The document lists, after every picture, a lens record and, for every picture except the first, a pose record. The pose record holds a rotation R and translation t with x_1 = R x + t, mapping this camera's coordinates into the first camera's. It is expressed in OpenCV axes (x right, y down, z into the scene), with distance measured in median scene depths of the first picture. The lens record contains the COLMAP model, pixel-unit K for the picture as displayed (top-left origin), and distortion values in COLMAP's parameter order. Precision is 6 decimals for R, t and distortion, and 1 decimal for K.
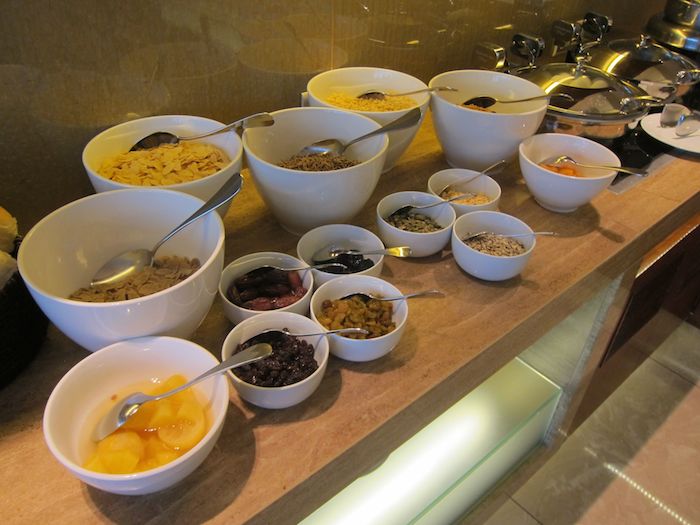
lens RADIAL K [[583.0, 0, 351.1], [0, 583.0, 258.9], [0, 0, 1]] dist [-0.066496, 0.011133]
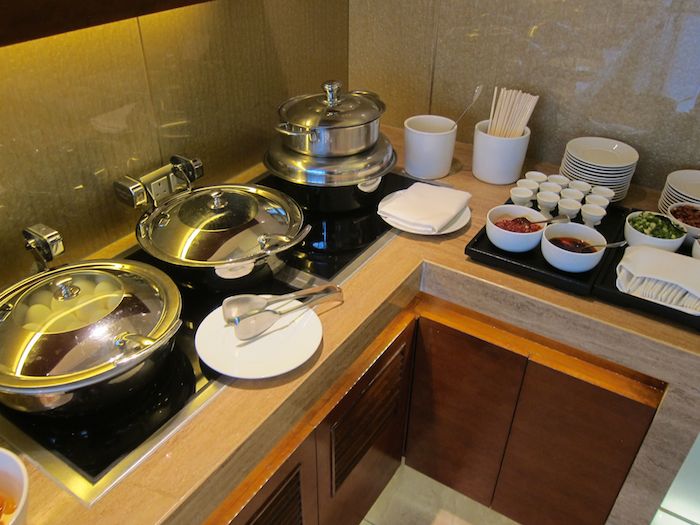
lens RADIAL K [[583.0, 0, 350.6], [0, 583.0, 264.6], [0, 0, 1]] dist [-0.066496, 0.011133]
pose [[0.953992, -0.188793, 0.232930, 0.430062], [0.200111, 0.979435, -0.025730, -0.219195], [-0.223282, 0.071158, 0.972153, 0.166437]]
